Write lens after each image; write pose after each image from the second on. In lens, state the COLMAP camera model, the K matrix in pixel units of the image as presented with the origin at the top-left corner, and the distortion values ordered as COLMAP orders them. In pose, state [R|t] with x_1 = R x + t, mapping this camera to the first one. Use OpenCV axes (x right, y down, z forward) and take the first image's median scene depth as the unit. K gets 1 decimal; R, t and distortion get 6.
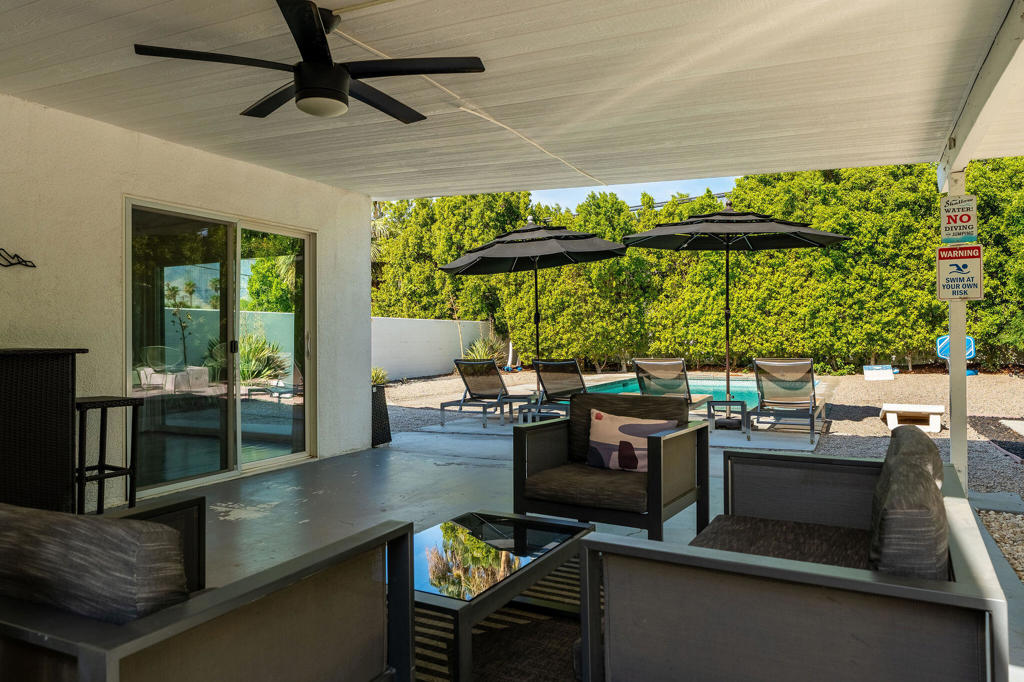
lens RADIAL K [[695.8, 0, 514.0], [0, 695.8, 336.3], [0, 0, 1]] dist [0.010131, 0.003776]
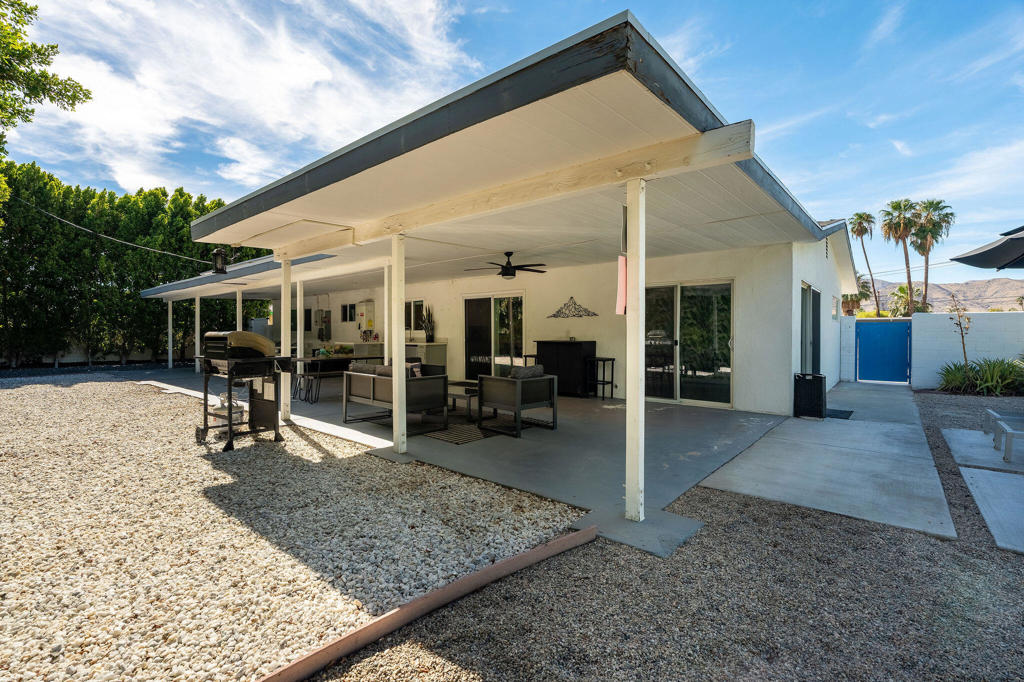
lens RADIAL K [[476.1, 0, 521.6], [0, 476.1, 339.6], [0, 0, 1]] dist [0.005860, 0.000721]
pose [[-0.197277, 0.021803, -0.980105, 0.311256], [0.000800, 0.999756, 0.022079, -0.007338], [0.980347, 0.003572, -0.197247, 0.222510]]
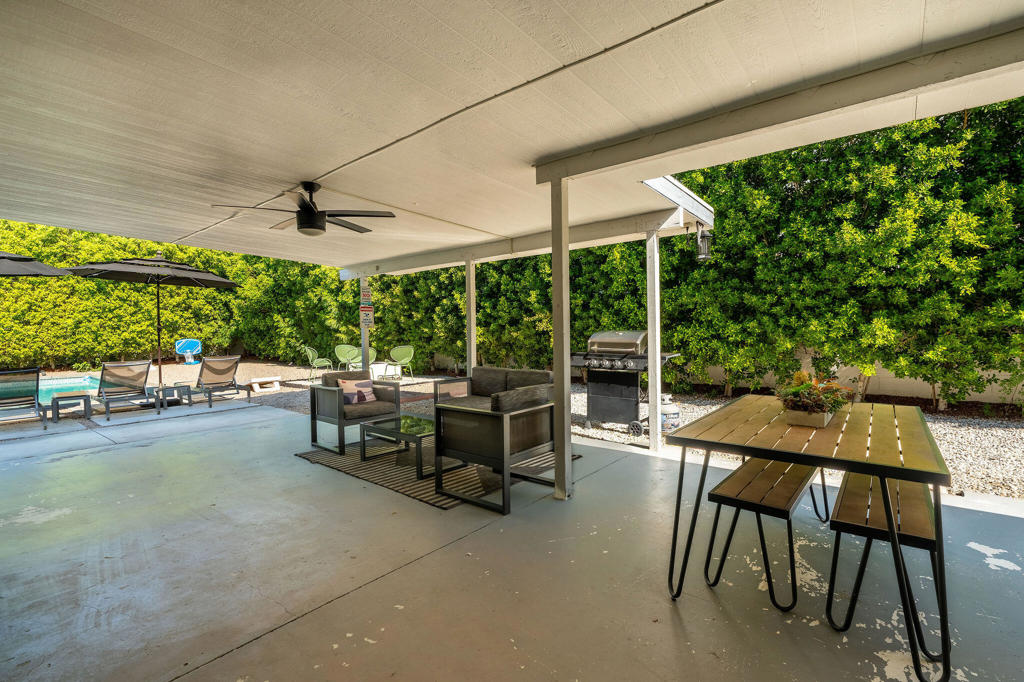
lens RADIAL K [[476.1, 0, 515.2], [0, 476.1, 341.8], [0, 0, 1]] dist [0.005860, 0.000721]
pose [[0.220571, -0.022001, 0.975123, -0.249749], [0.013121, 0.999722, 0.019588, -0.007069], [-0.975283, 0.008474, 0.220798, 0.026740]]
